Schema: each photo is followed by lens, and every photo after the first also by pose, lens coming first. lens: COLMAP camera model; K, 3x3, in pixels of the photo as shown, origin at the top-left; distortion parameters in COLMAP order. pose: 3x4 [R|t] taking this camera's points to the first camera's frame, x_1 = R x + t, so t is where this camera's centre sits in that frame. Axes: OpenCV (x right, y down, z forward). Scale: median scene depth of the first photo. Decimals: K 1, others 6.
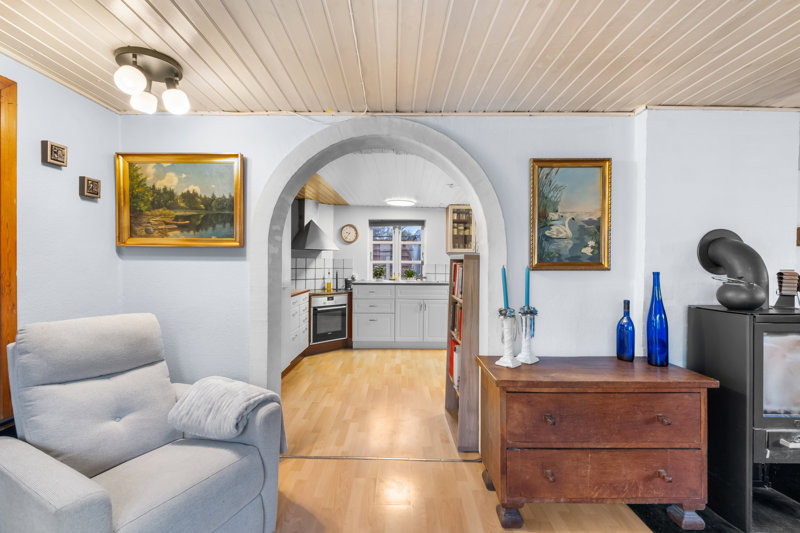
lens RADIAL K [[353.4, 0, 396.5], [0, 353.4, 261.8], [0, 0, 1]] dist [-0.011164, 0.000212]
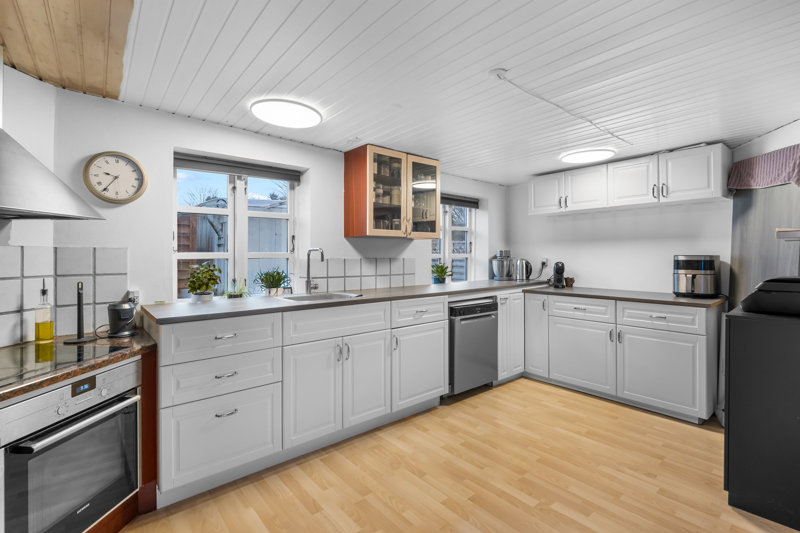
lens RADIAL K [[370.7, 0, 399.6], [0, 370.7, 253.5], [0, 0, 1]] dist [-0.000938, 0.000069]
pose [[0.756322, -0.005632, 0.654176, -0.164388], [0.005915, 0.999981, 0.001771, -0.000912], [-0.654173, 0.002530, 0.756341, 0.530115]]
